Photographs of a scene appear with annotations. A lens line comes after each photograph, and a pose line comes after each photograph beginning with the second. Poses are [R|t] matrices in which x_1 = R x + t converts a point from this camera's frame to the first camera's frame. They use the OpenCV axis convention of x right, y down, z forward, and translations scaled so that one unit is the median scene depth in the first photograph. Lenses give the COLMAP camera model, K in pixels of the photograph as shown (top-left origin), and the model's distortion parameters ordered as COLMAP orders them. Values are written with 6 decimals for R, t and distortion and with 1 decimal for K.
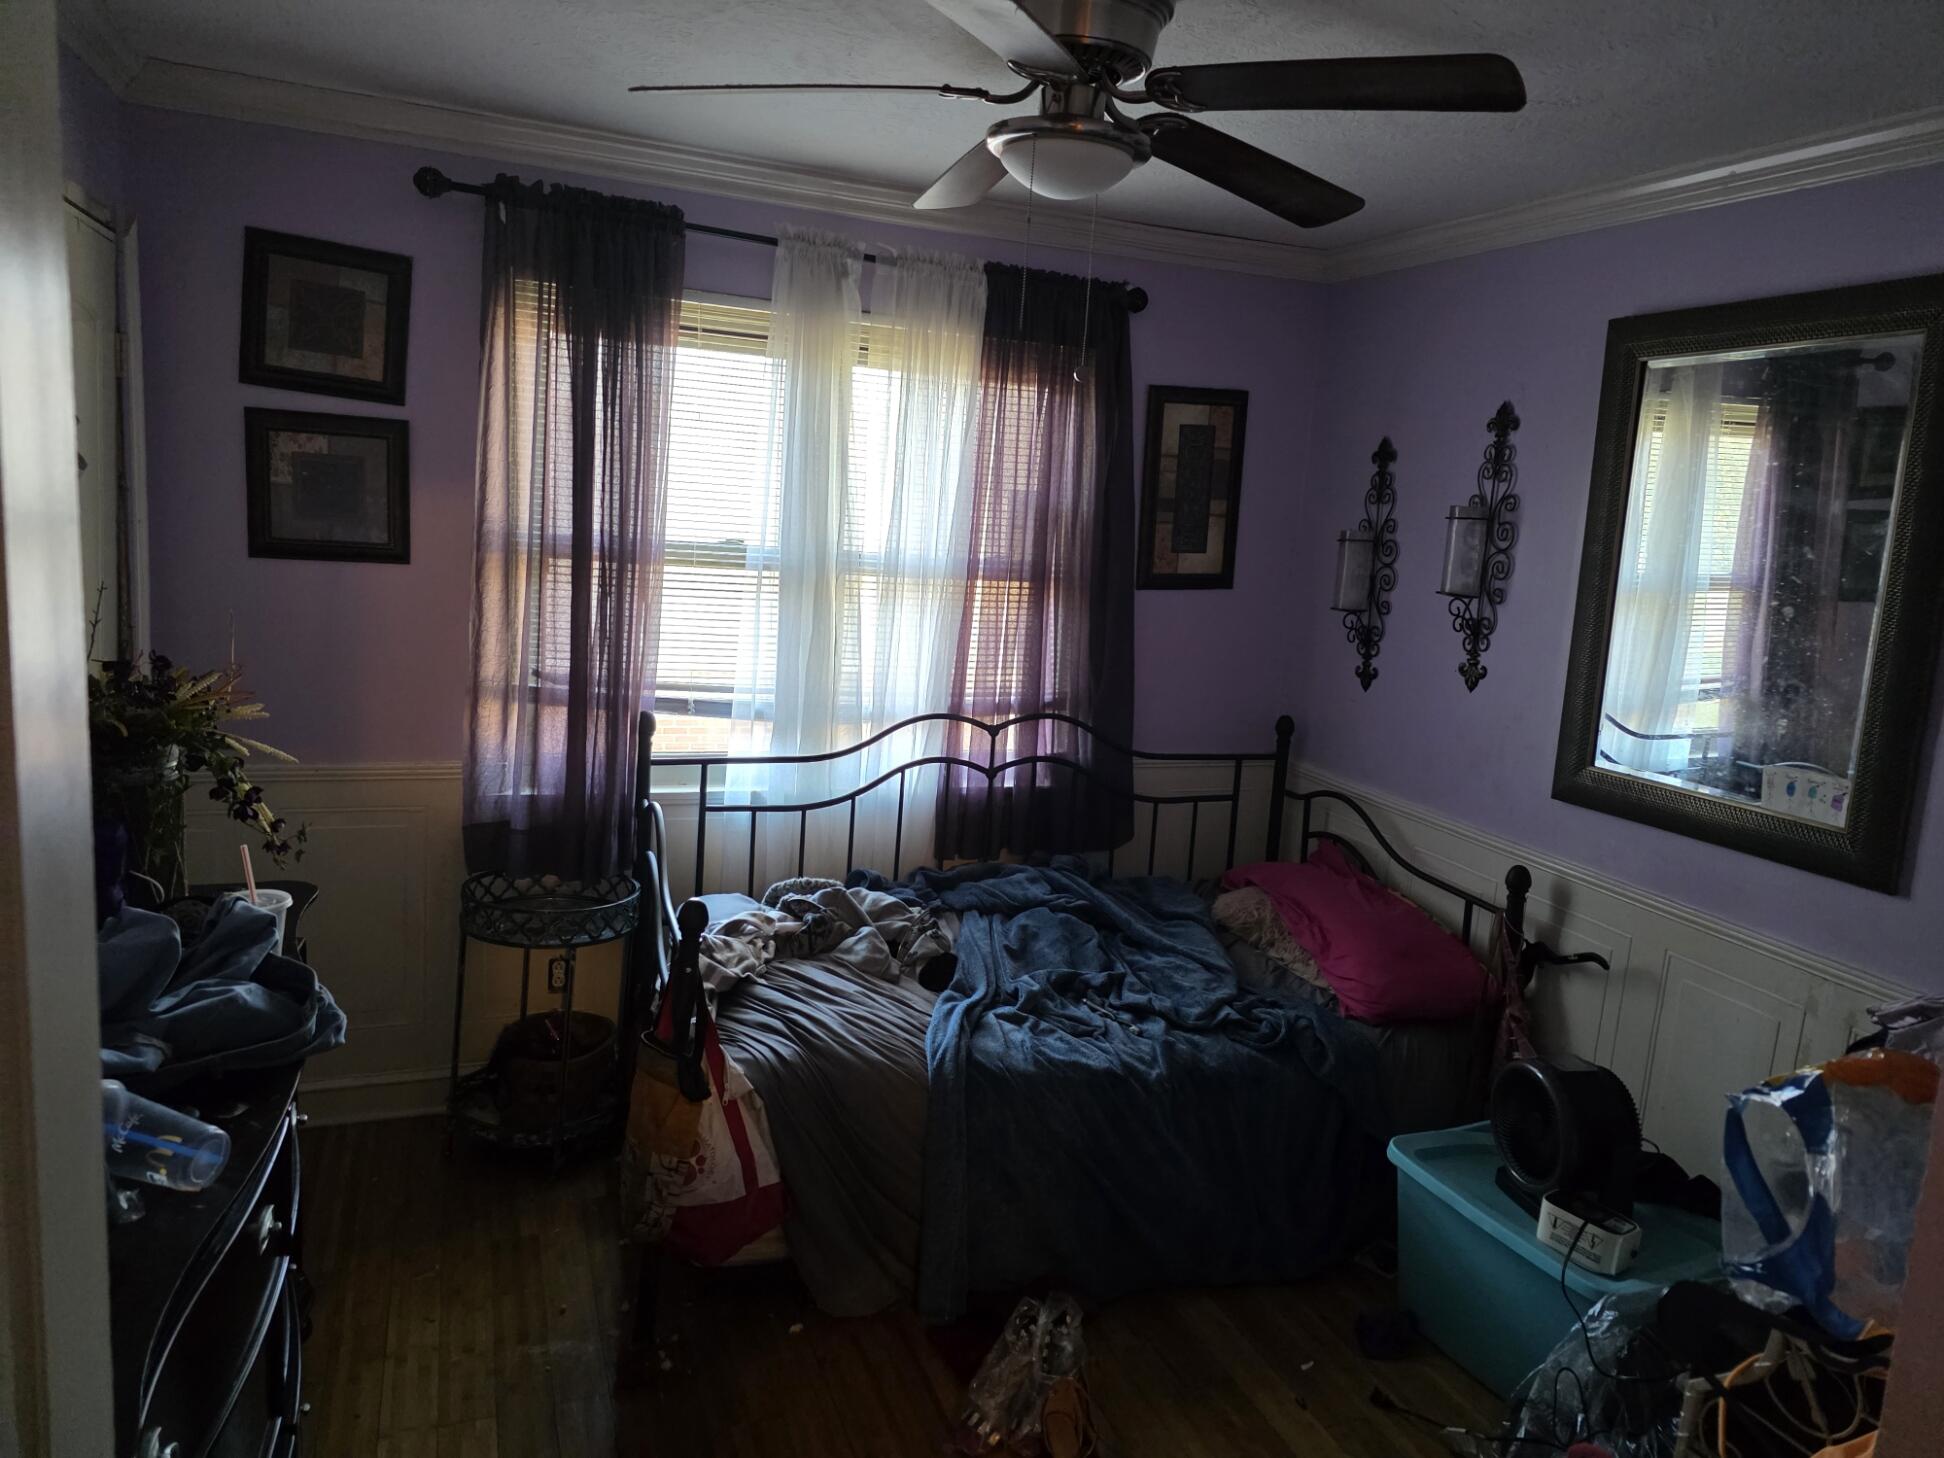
lens RADIAL K [[1255.0, 0, 1005.1], [0, 1255.0, 676.3], [0, 0, 1]] dist [0.005835, 0.001317]
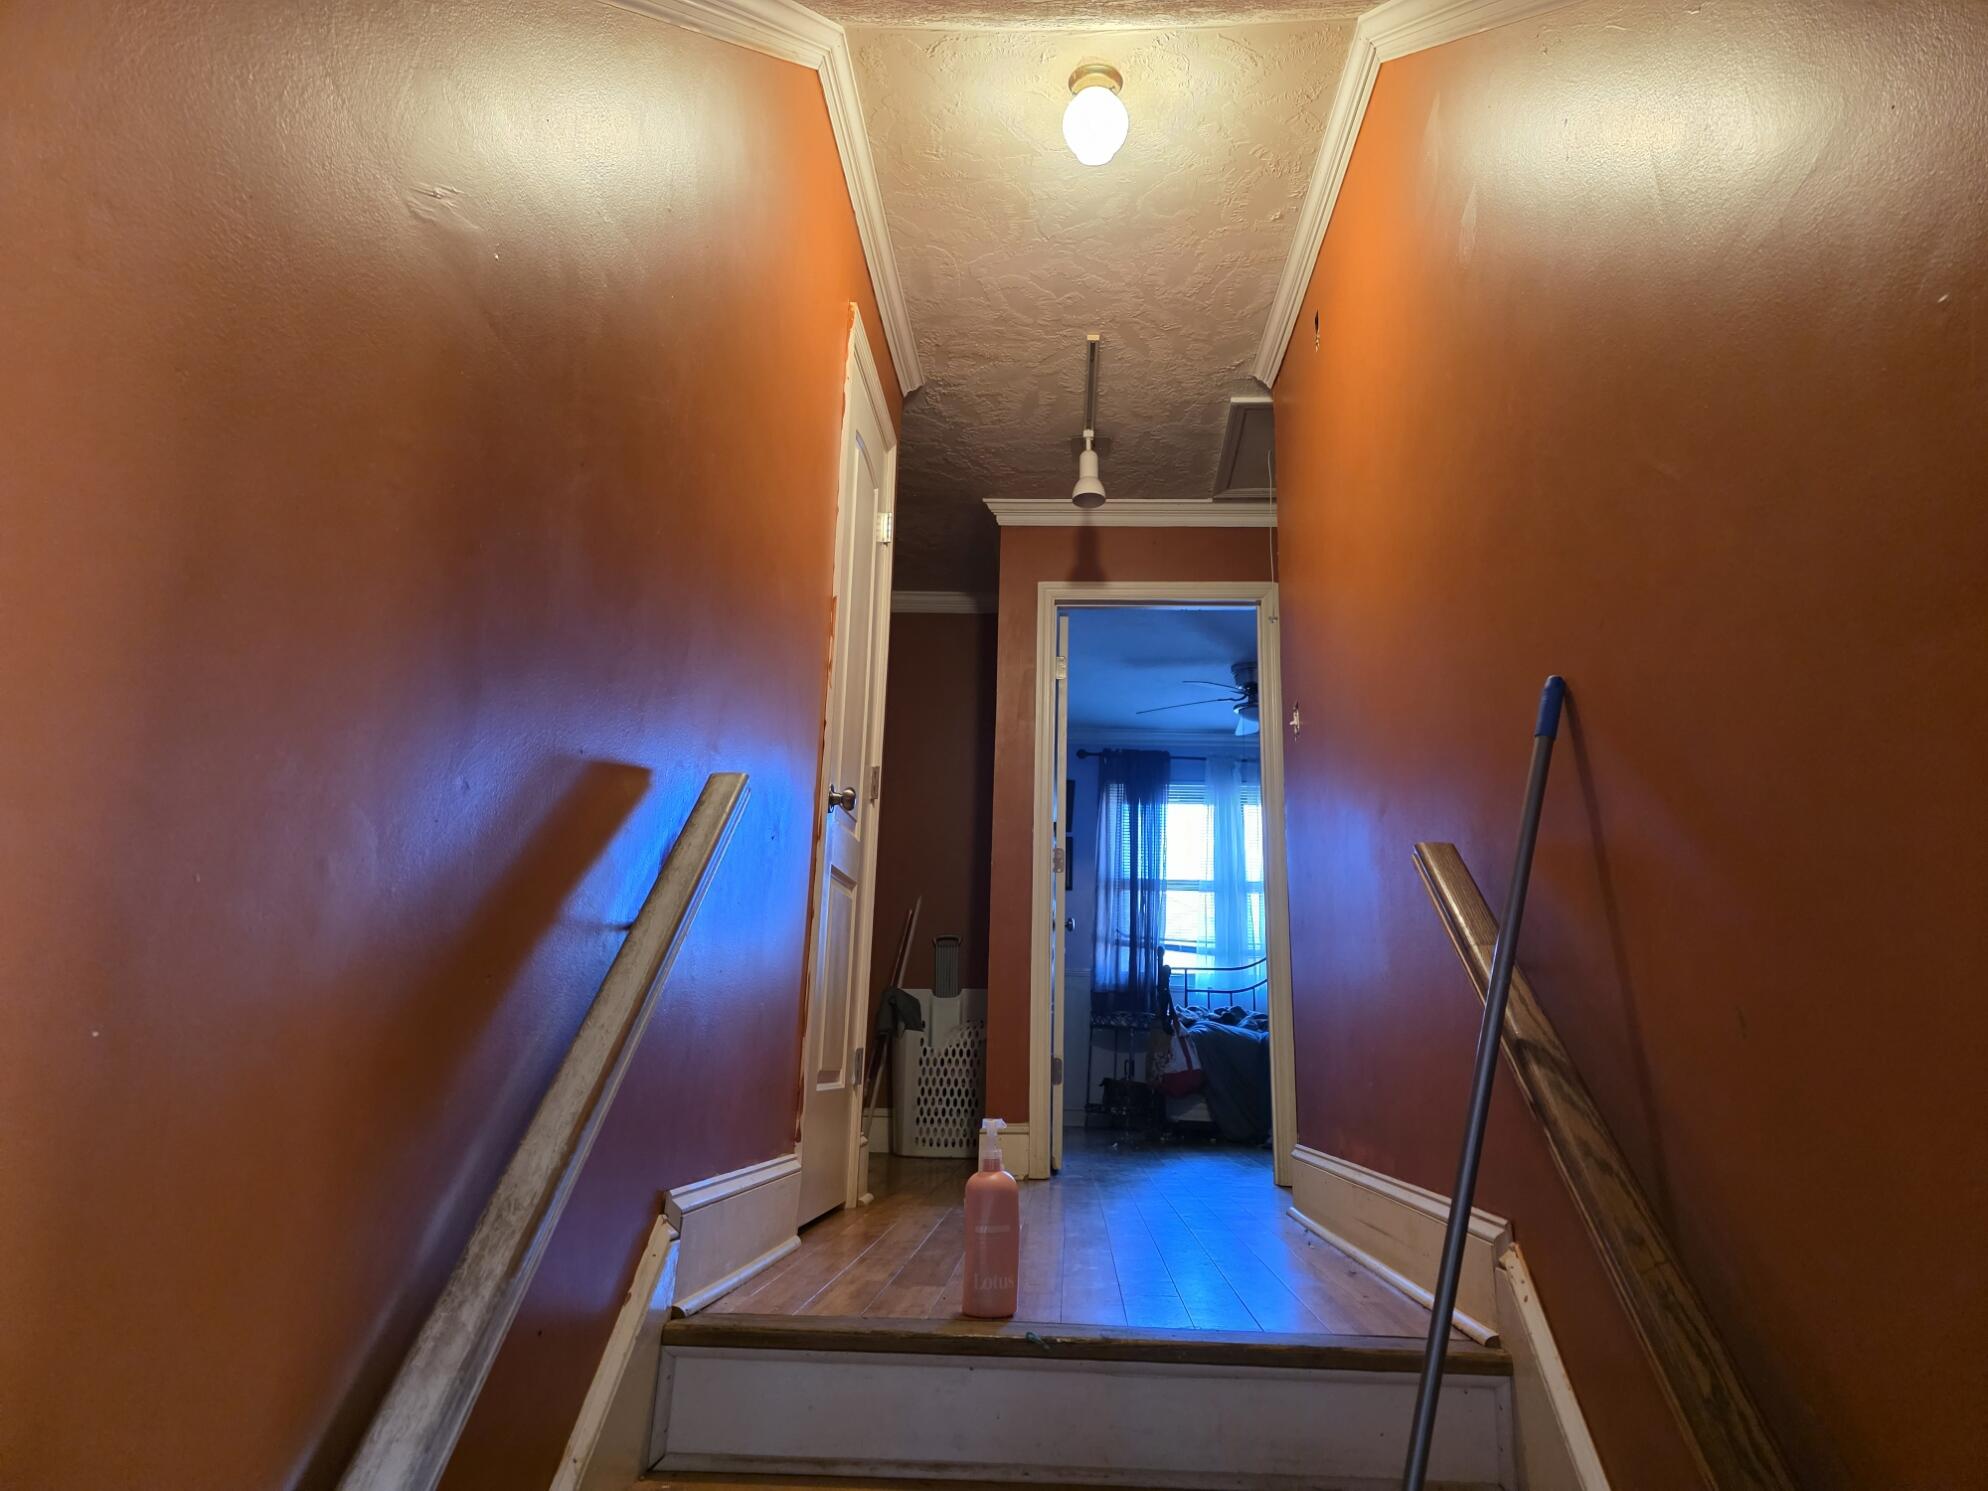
lens RADIAL K [[1283.4, 0, 996.4], [0, 1283.4, 745.4], [0, 0, 1]] dist [0.005835, 0.001317]
pose [[0.897615, -0.145438, -0.416095, 0.520789], [-0.029802, 0.921811, -0.386491, 0.642266], [0.439772, 0.359321, 0.823097, -1.326126]]
